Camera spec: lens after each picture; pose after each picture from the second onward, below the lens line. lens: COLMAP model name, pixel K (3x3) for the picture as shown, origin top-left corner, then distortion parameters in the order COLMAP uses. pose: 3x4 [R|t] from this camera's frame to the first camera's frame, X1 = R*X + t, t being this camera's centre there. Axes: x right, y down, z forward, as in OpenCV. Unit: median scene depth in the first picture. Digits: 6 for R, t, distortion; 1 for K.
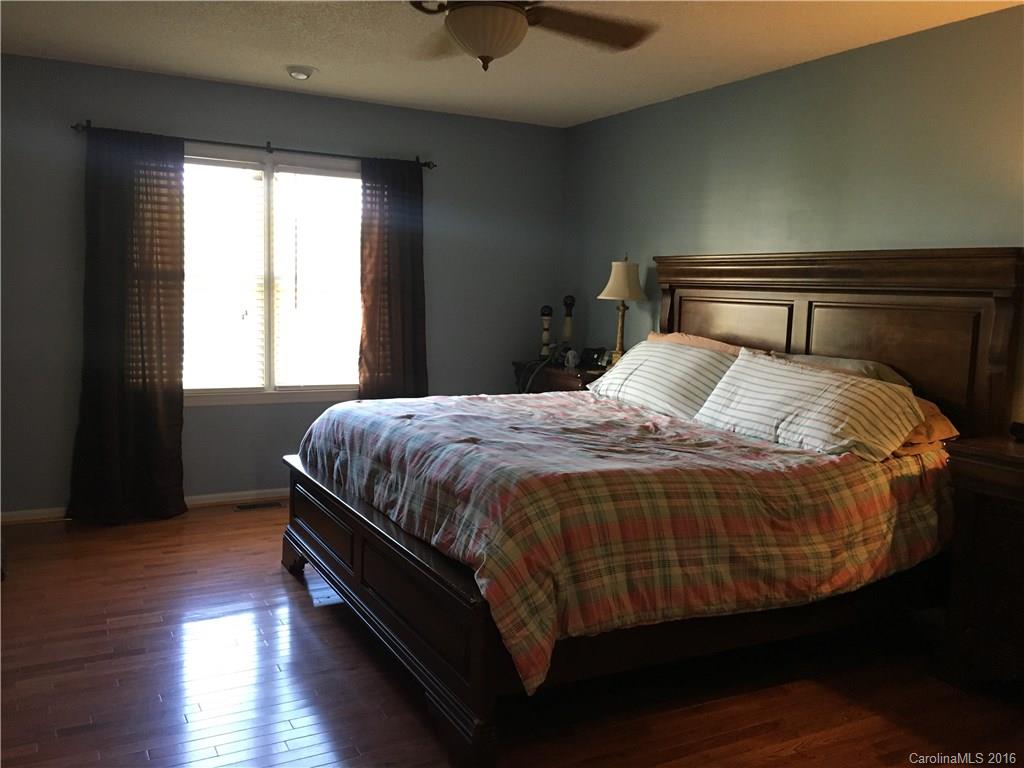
lens RADIAL K [[869.0, 0, 506.6], [0, 869.0, 385.1], [0, 0, 1]] dist [0.065248, -0.102047]
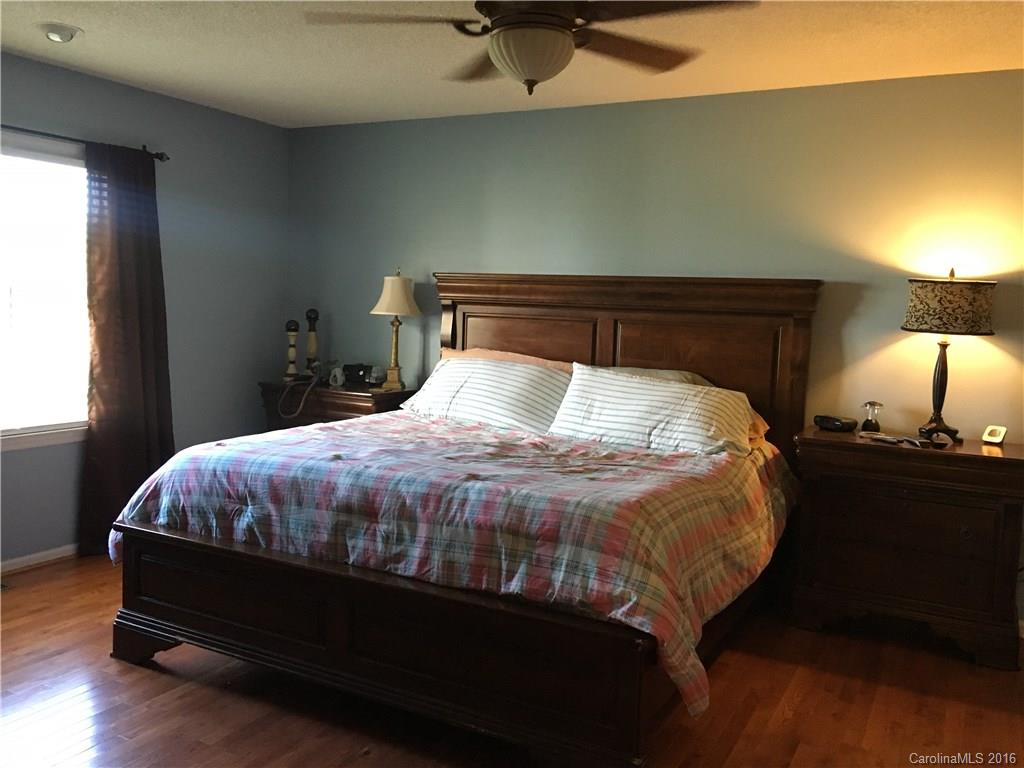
lens RADIAL K [[869.0, 0, 509.3], [0, 869.0, 381.1], [0, 0, 1]] dist [0.065248, -0.102047]
pose [[0.834042, -0.049644, 0.549463, -0.419051], [0.051319, 0.998606, 0.012326, -0.040074], [-0.549309, 0.017917, 0.835427, 0.150857]]
